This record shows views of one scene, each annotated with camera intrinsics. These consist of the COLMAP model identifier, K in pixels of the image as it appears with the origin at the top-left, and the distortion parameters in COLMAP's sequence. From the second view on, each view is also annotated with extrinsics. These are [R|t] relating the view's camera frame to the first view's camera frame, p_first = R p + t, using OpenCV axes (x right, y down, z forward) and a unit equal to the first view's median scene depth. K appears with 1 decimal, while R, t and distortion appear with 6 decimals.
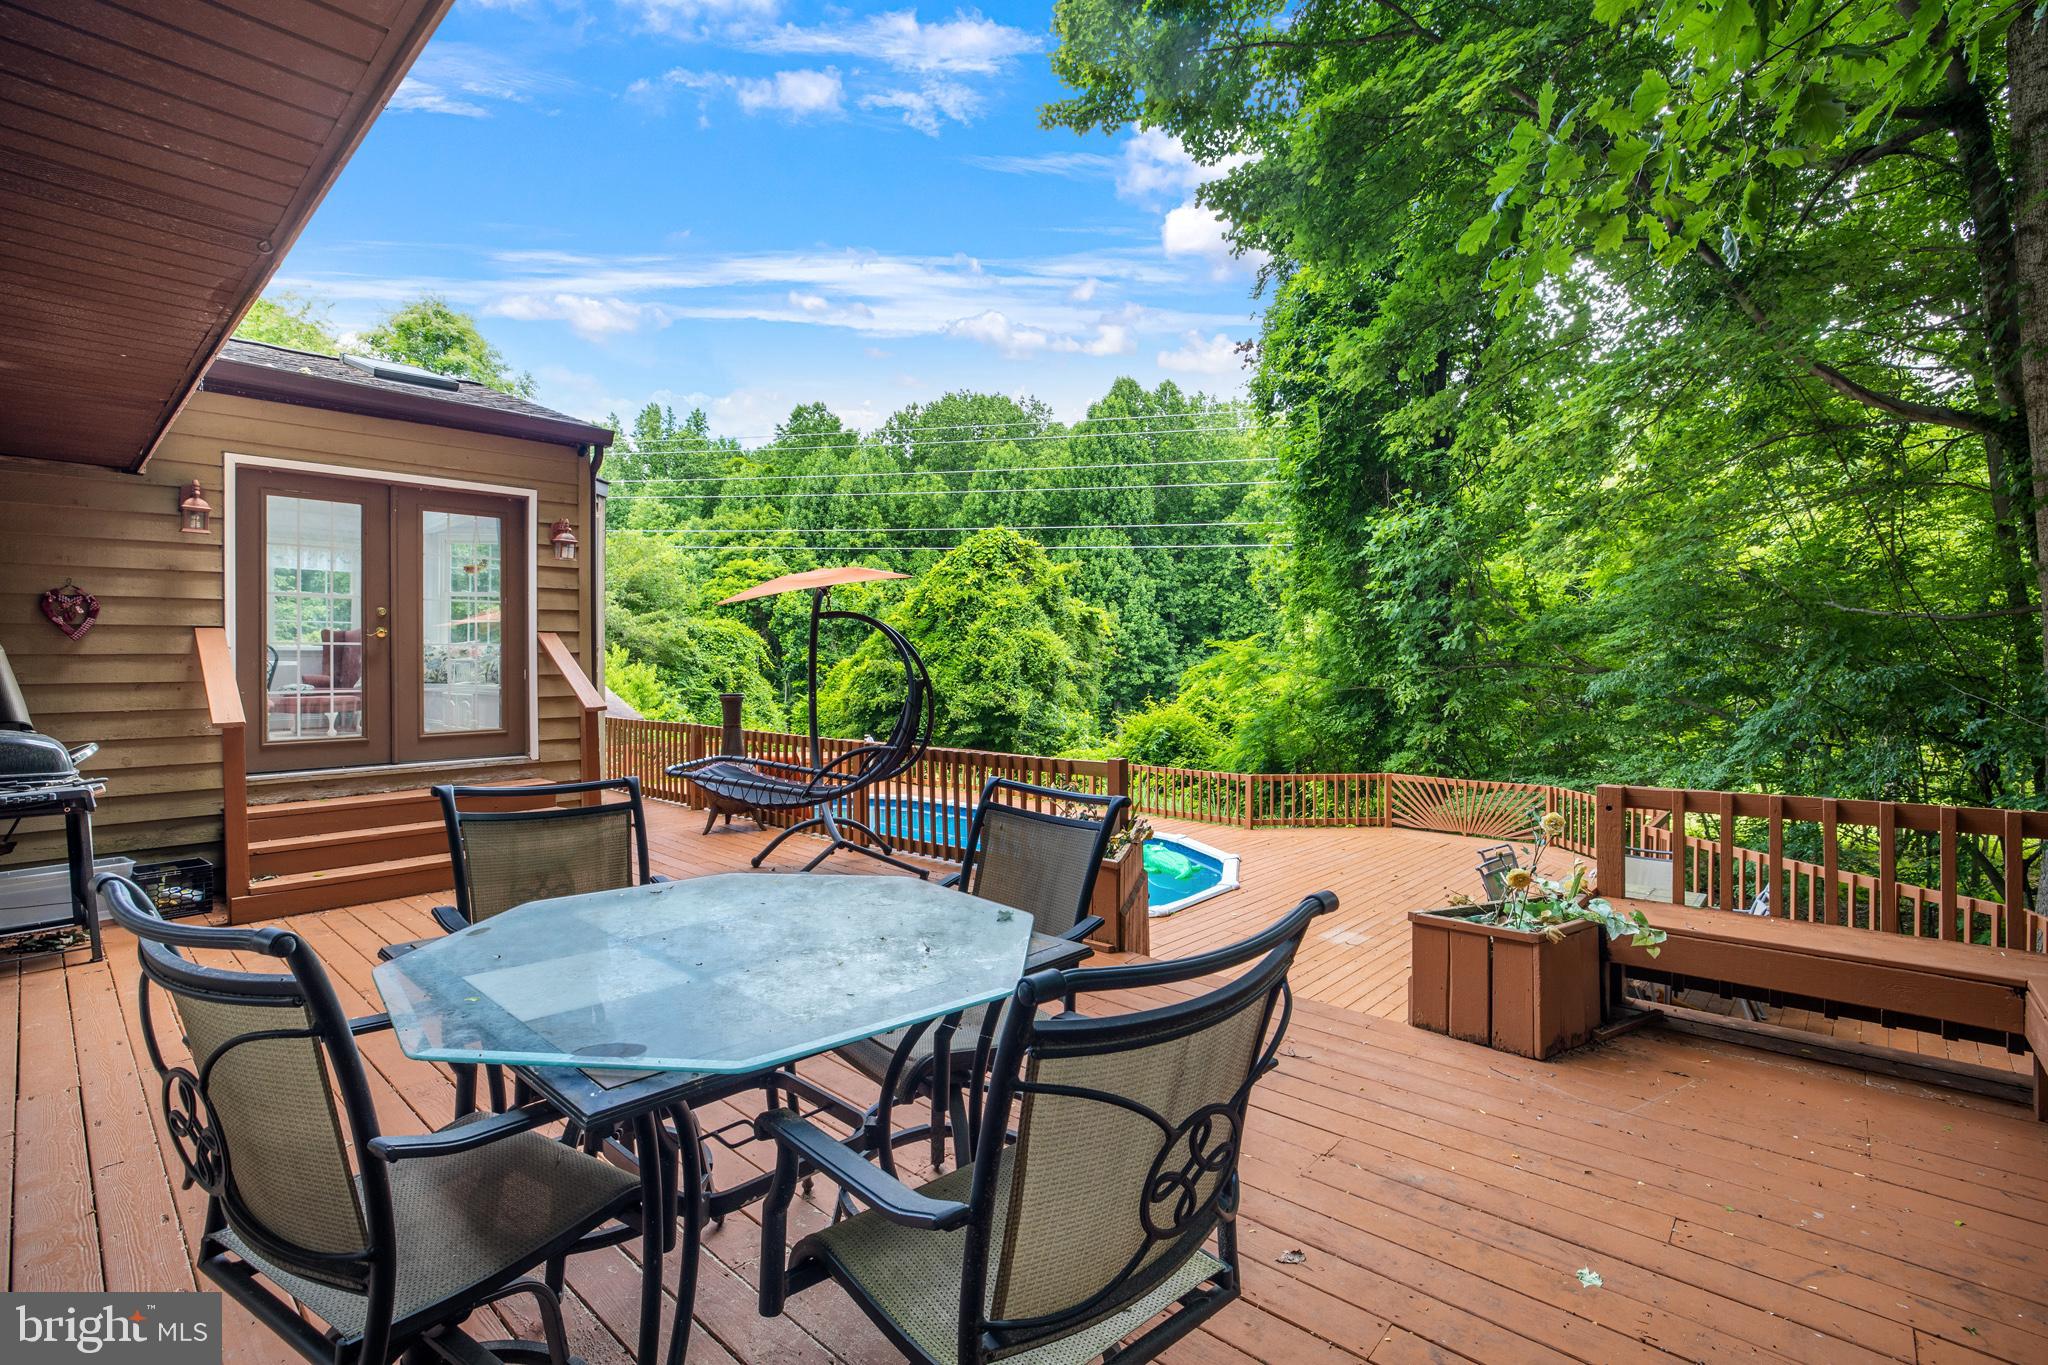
lens RADIAL K [[926.0, 0, 1019.3], [0, 926.0, 677.3], [0, 0, 1]] dist [-0.016970, -0.000622]
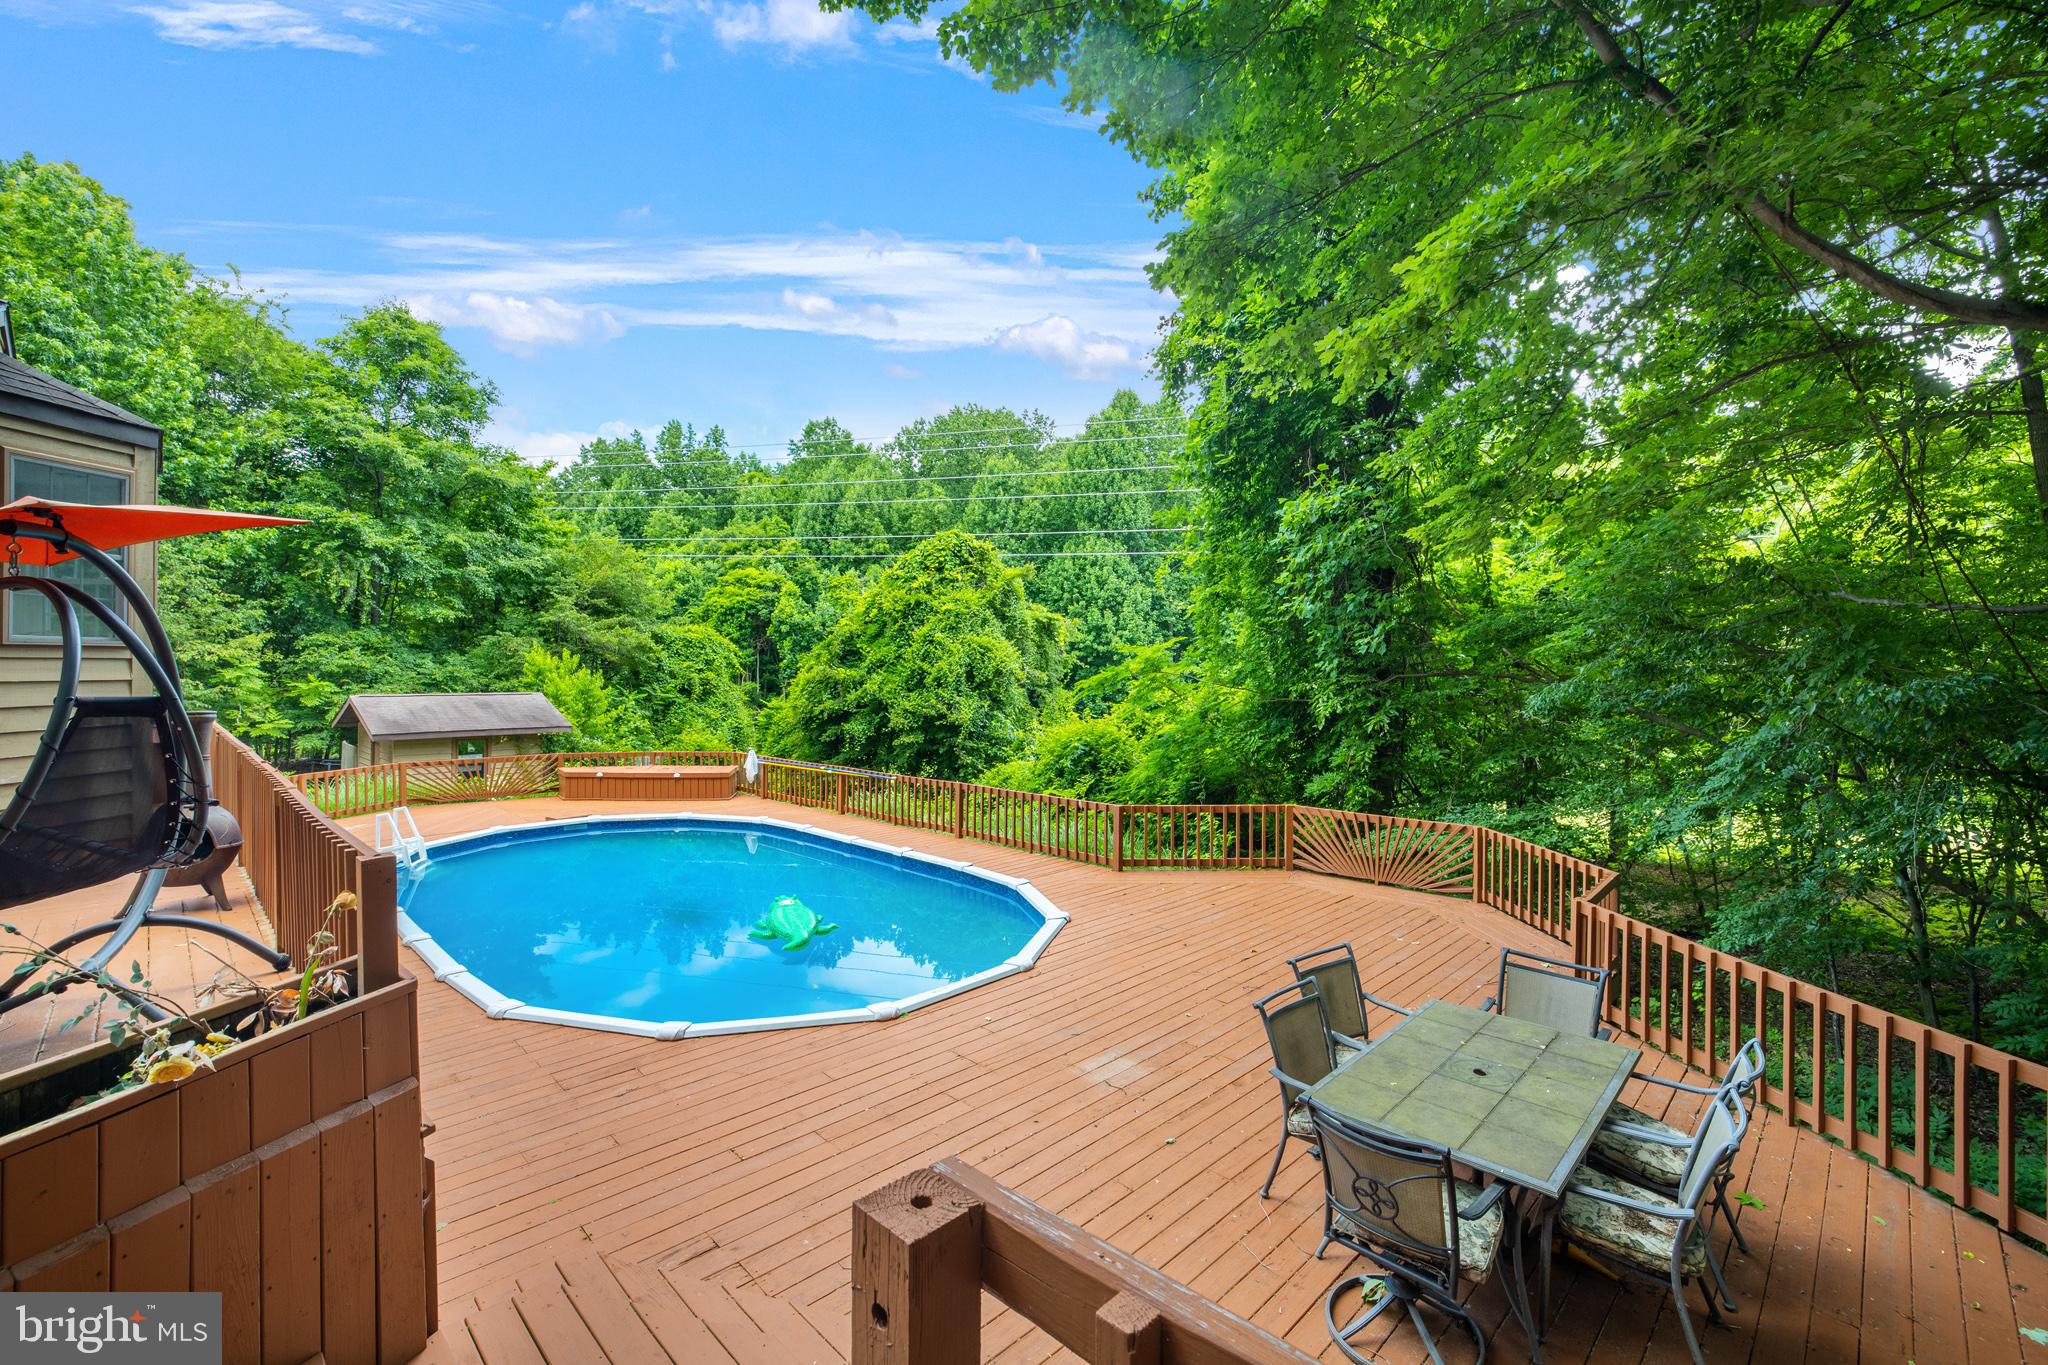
lens RADIAL K [[871.2, 0, 1020.0], [0, 871.2, 676.9], [0, 0, 1]] dist [-0.024260, 0.001044]
pose [[0.999368, 0.003192, -0.035415, 0.085449], [-0.003466, 0.999964, -0.007695, -0.001296], [0.035389, 0.007813, 0.999343, 0.098795]]
